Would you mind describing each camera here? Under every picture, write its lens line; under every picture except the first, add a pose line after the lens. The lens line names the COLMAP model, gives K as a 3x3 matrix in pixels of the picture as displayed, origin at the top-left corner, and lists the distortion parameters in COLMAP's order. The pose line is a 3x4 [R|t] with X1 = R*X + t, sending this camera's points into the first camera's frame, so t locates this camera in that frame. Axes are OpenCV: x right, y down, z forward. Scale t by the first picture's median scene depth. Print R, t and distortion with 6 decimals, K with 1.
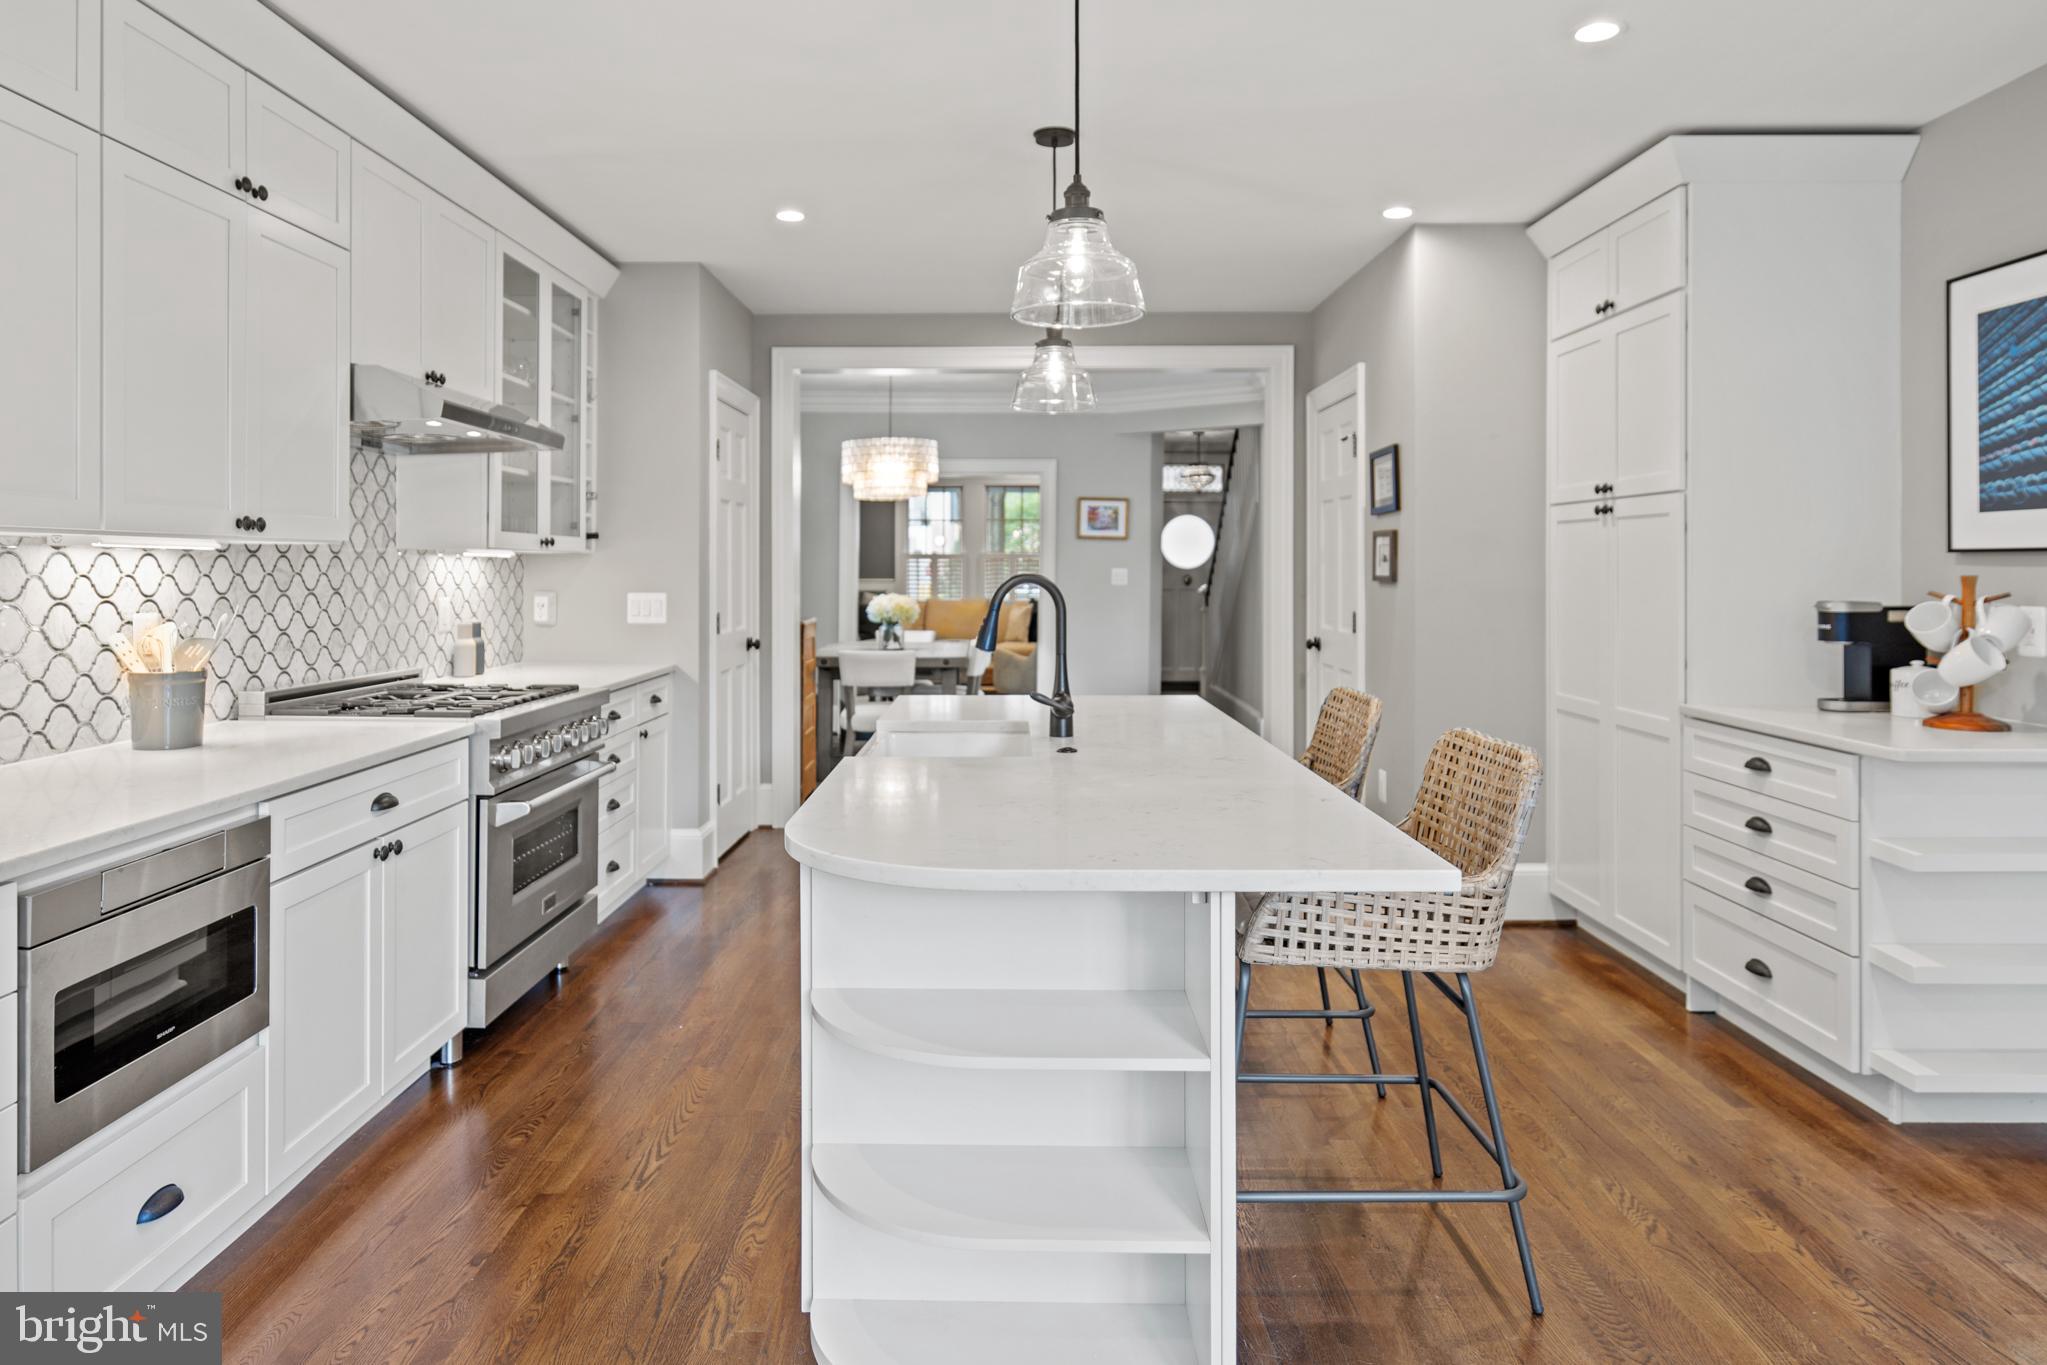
lens RADIAL K [[1271.8, 0, 987.3], [0, 1271.8, 572.1], [0, 0, 1]] dist [-0.004303, -0.003509]
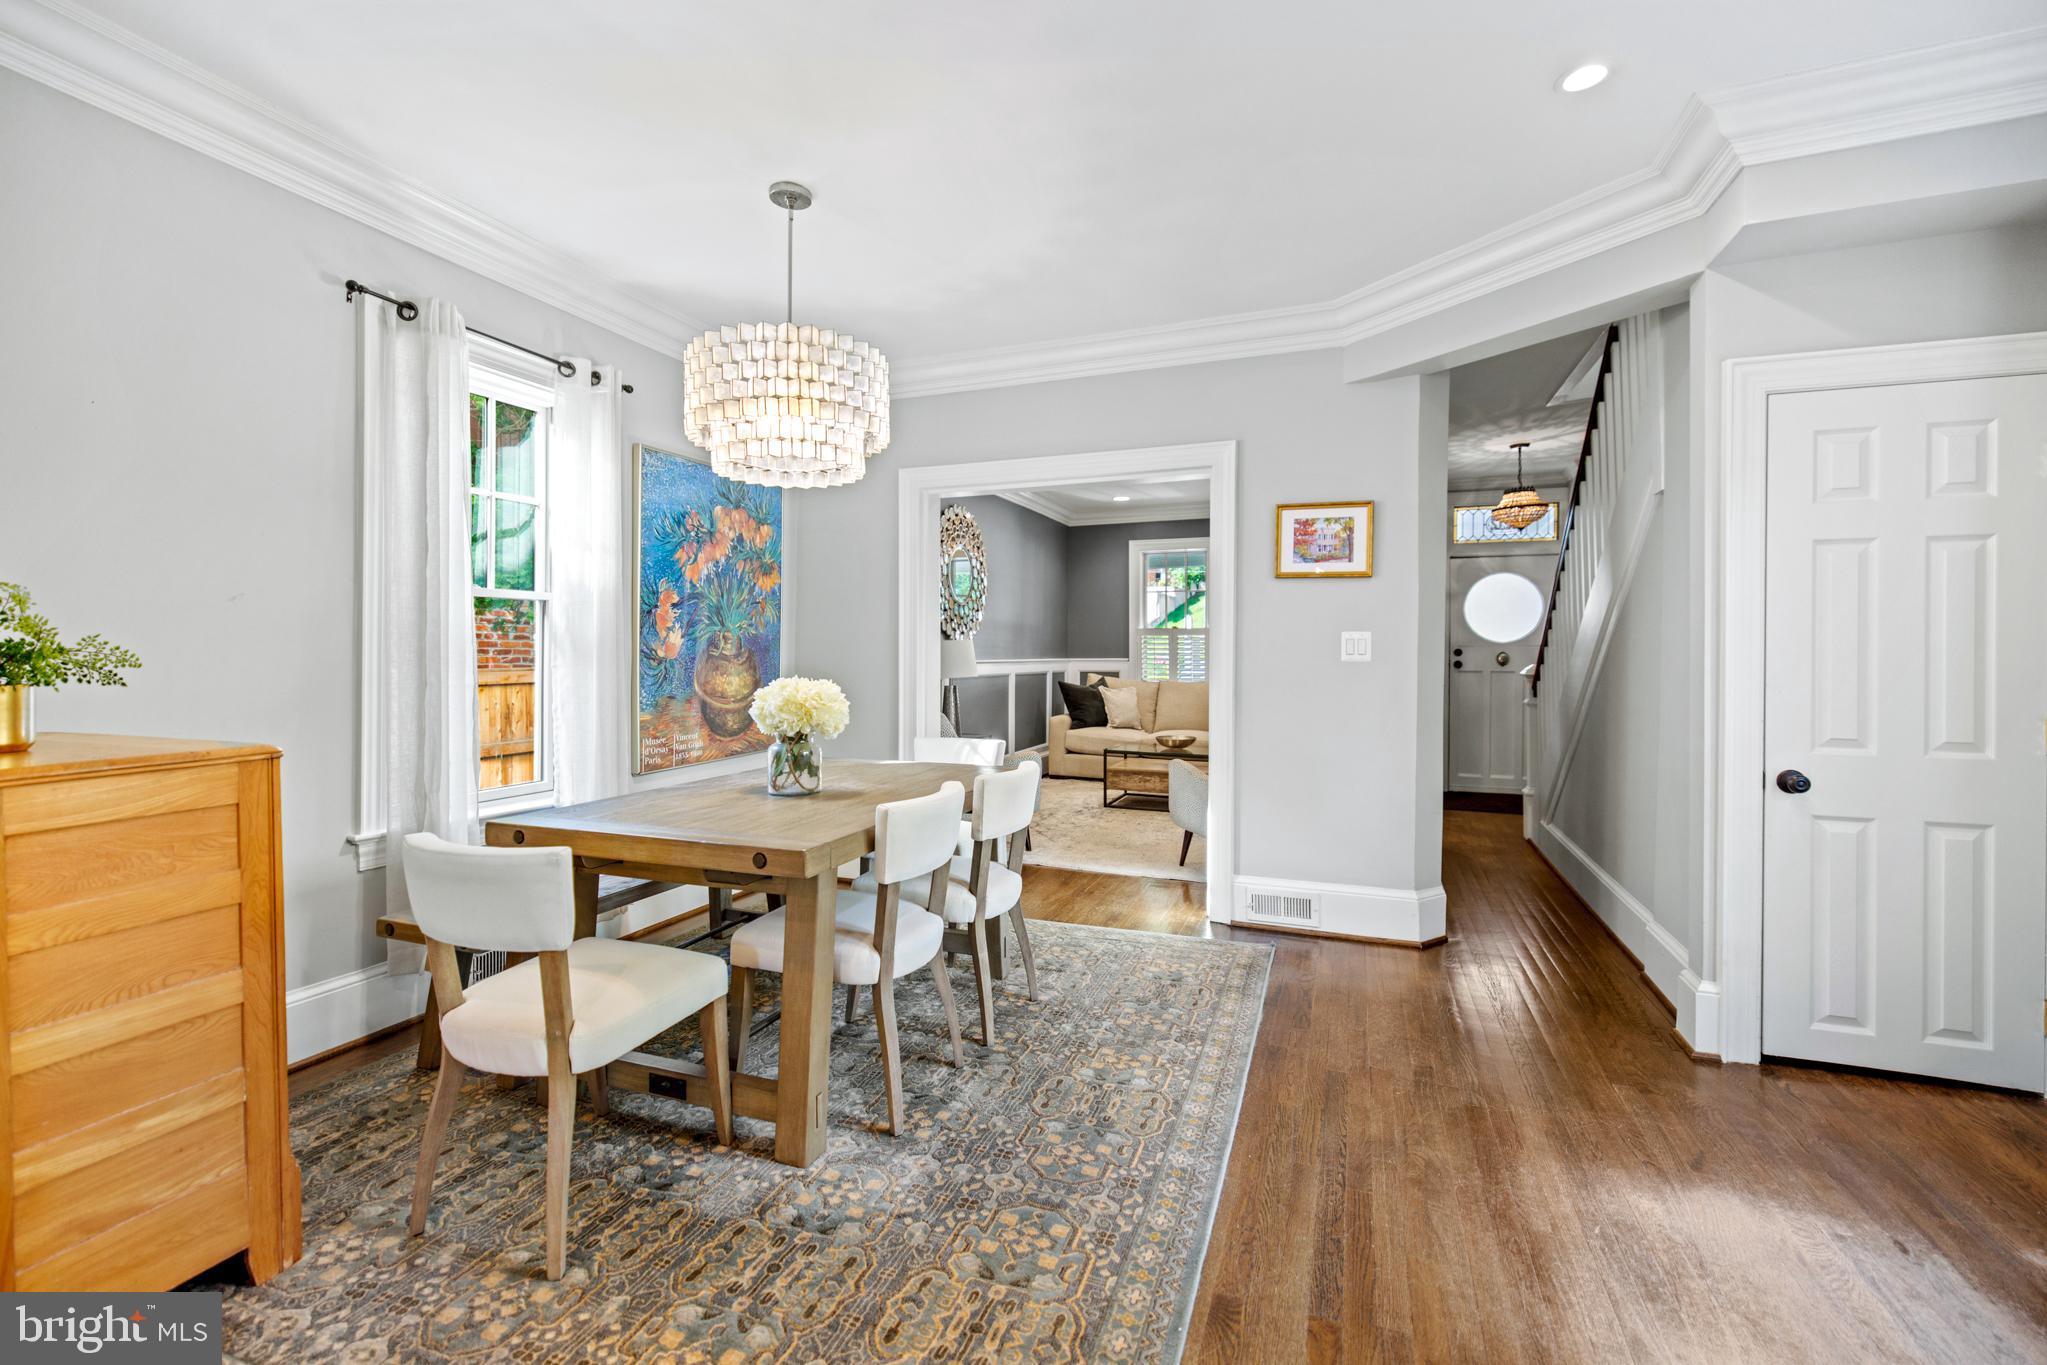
lens RADIAL K [[892.8, 0, 1013.3], [0, 892.8, 664.1], [0, 0, 1]] dist [0.002876, -0.000007]
pose [[0.939271, 0.000914, -0.343176, 0.231344], [0.001054, 0.999984, 0.005548, 0.021047], [0.343176, -0.005573, 0.939255, 1.404641]]
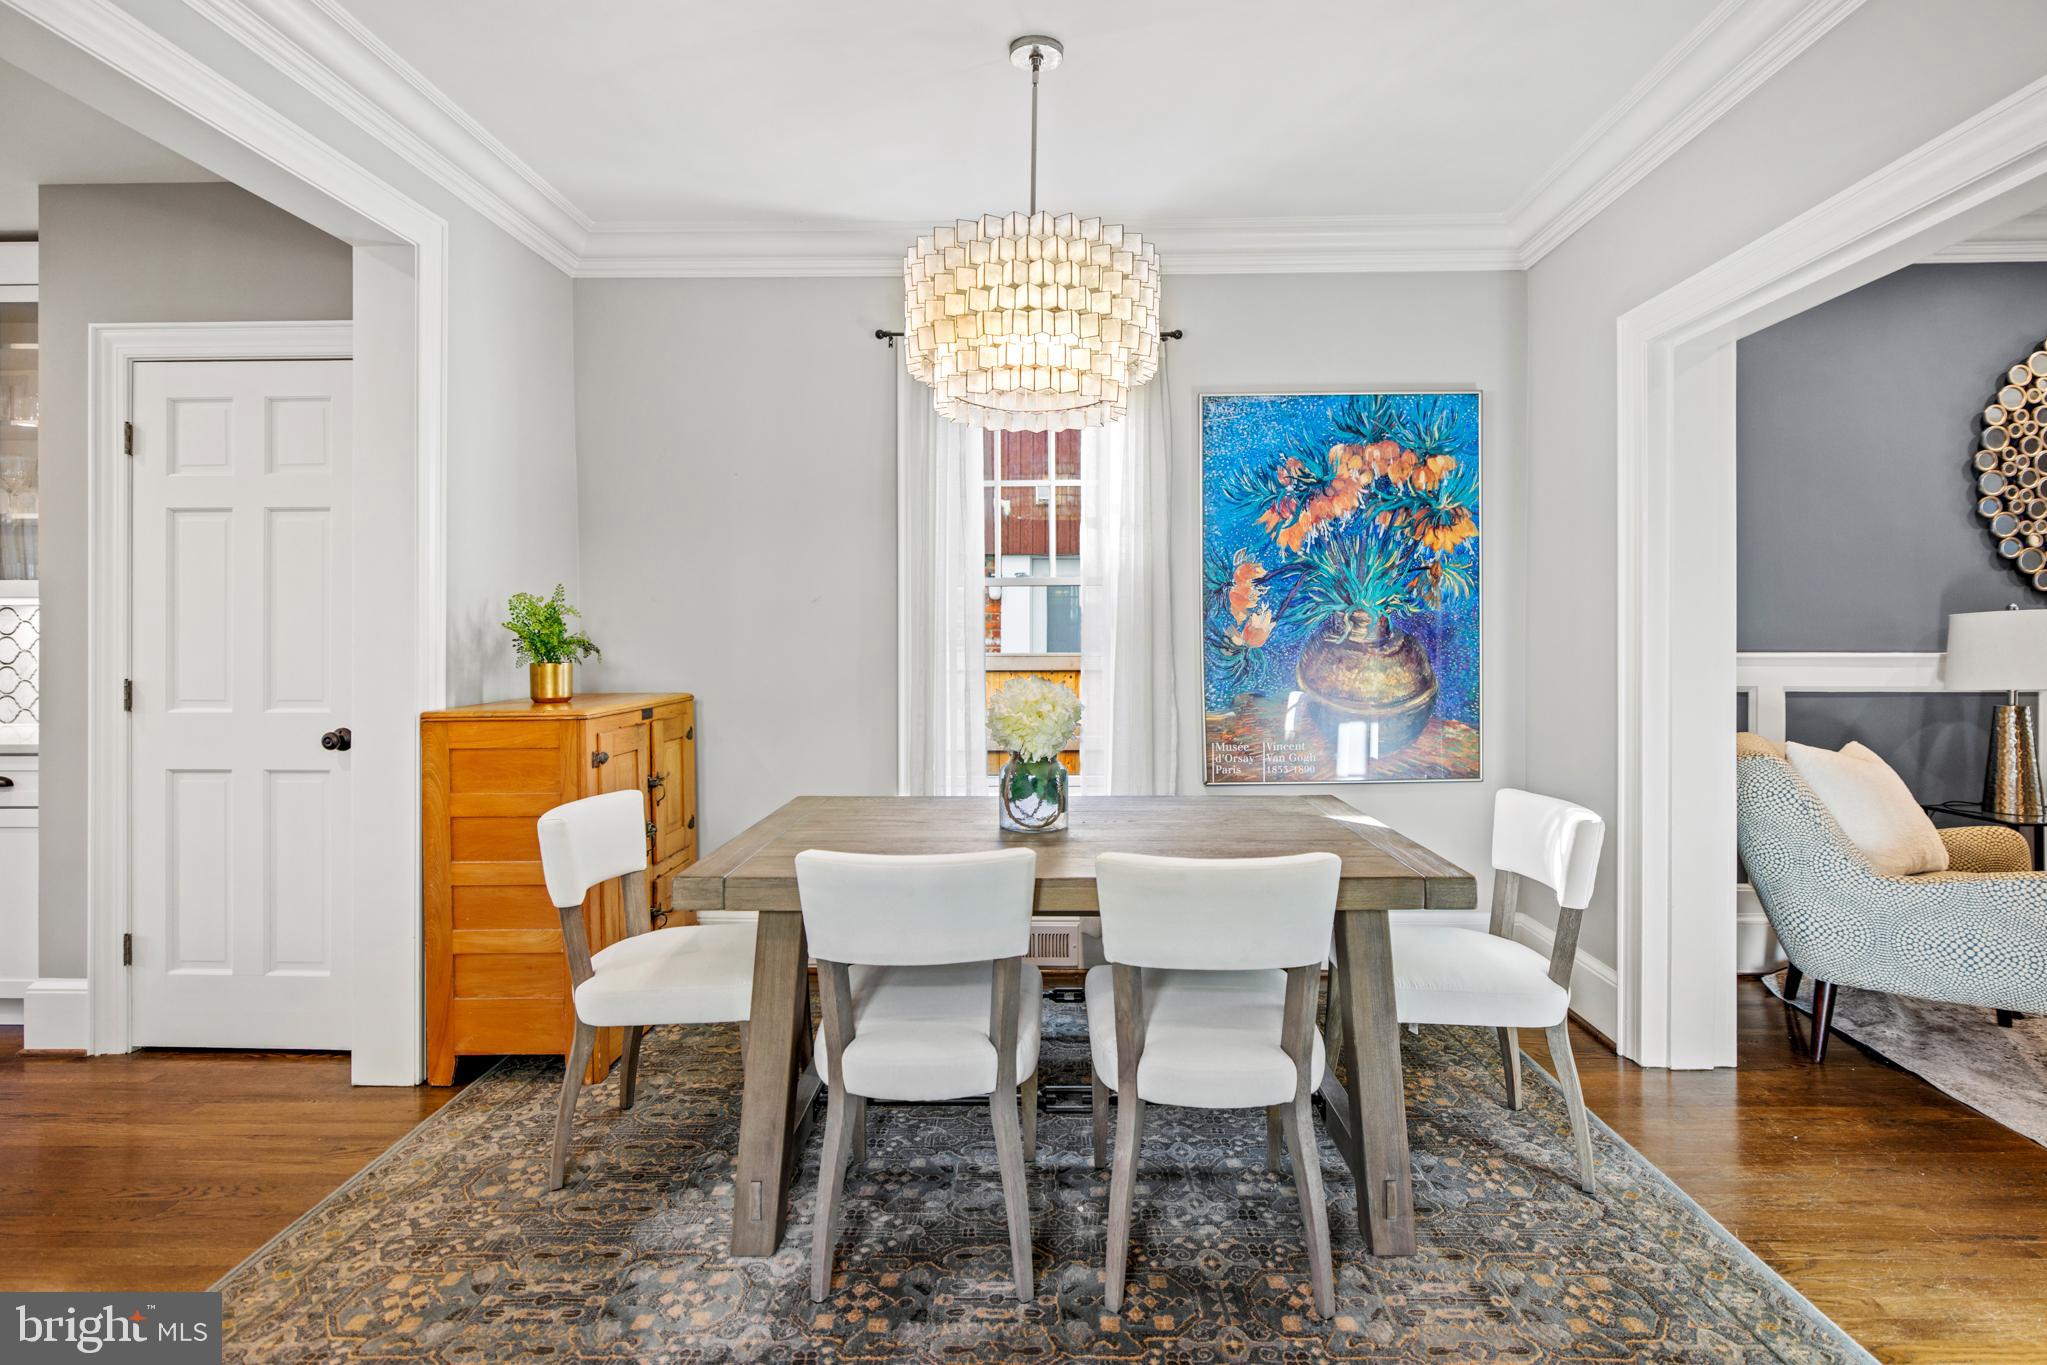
lens RADIAL K [[1018.6, 0, 1050.5], [0, 1018.6, 631.8], [0, 0, 1]] dist [-0.001409, 0.000808]
pose [[-0.003840, -0.002908, -0.999988, 0.433407], [-0.001789, 0.999994, -0.002901, 0.010143], [0.999991, 0.001778, -0.003845, 1.979454]]
